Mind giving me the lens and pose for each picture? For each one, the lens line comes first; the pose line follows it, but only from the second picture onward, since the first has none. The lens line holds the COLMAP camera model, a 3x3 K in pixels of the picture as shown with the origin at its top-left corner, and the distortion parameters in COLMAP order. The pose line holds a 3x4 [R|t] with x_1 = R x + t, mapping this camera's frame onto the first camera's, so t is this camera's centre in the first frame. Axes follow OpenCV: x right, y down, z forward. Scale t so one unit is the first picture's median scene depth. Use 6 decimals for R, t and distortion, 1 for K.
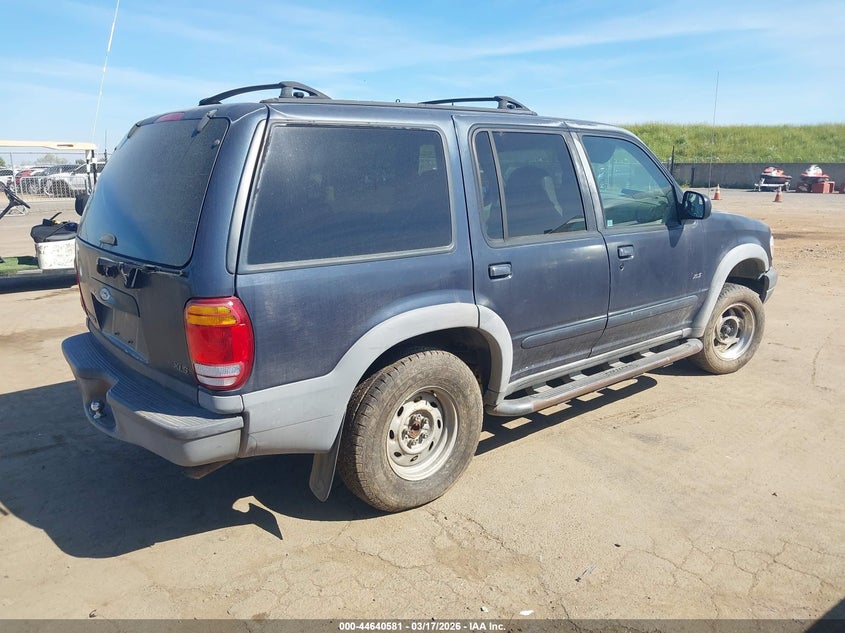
lens RADIAL K [[730.7, 0, 422.5], [0, 730.7, 316.5], [0, 0, 1]] dist [0.001002, -0.002594]
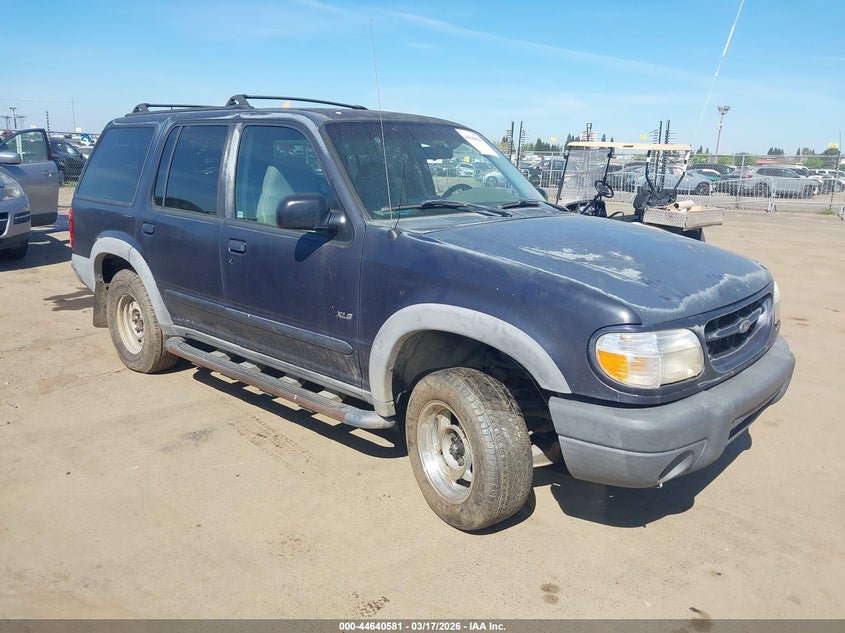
lens RADIAL K [[687.1, 0, 422.5], [0, 687.1, 316.5], [0, 0, 1]] dist [-0.012243, -0.003037]
pose [[0.079677, 0.229823, -0.969965, 1.299486], [-0.228976, 0.951259, 0.206582, -0.265039], [0.970166, 0.205639, 0.128418, 1.249291]]
